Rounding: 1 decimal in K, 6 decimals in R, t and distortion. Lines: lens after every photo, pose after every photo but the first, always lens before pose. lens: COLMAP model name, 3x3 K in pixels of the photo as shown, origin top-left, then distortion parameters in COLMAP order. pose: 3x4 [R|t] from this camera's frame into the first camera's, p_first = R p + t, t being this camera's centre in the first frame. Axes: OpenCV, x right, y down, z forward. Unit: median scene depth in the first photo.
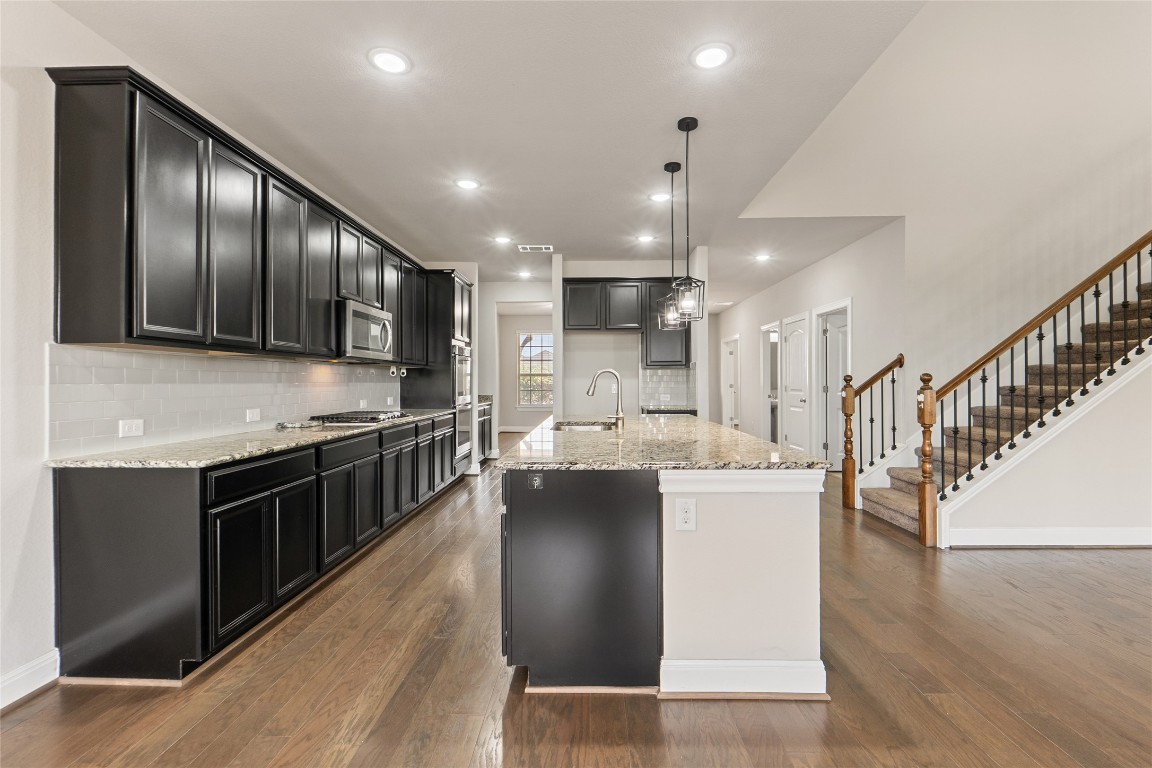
lens RADIAL K [[506.4, 0, 580.1], [0, 506.4, 380.7], [0, 0, 1]] dist [-0.002479, -0.000548]
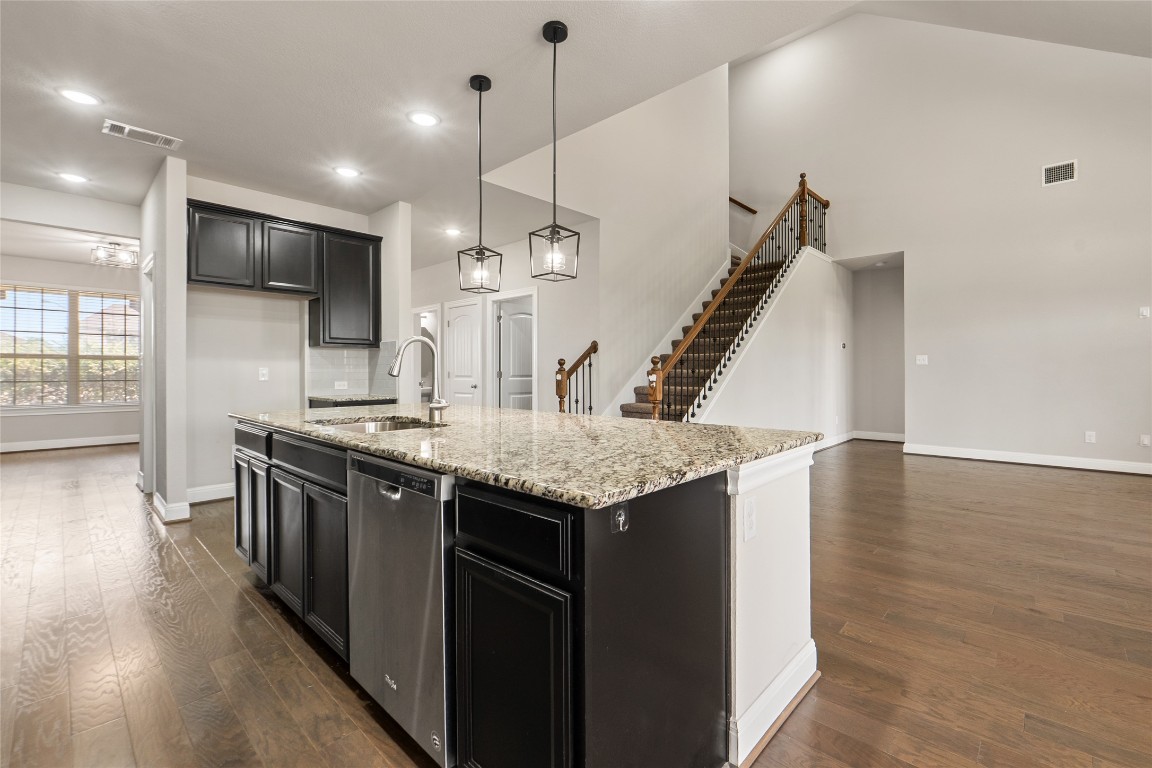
lens RADIAL K [[500.2, 0, 581.2], [0, 500.2, 374.5], [0, 0, 1]] dist [-0.008774, -0.000005]
pose [[0.668943, -0.001211, 0.743313, -0.217196], [-0.002357, 0.999990, 0.003751, 0.017564], [-0.743310, -0.004261, 0.668933, 0.283478]]
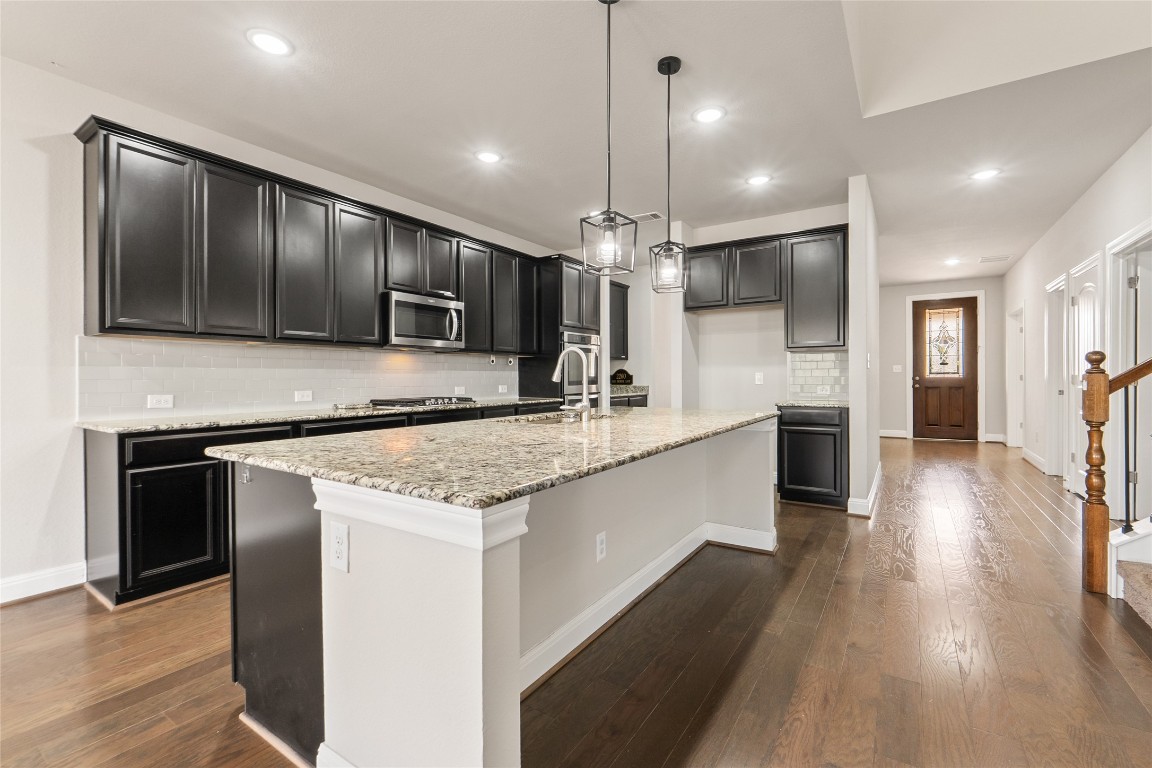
lens RADIAL K [[500.1, 0, 579.5], [0, 500.1, 381.0], [0, 0, 1]] dist [-0.004087, -0.000940]
pose [[0.848879, 0.005183, -0.528561, 0.345490], [0.001282, 0.999929, 0.011864, 0.014194], [0.528585, -0.010749, 0.848812, 0.248034]]
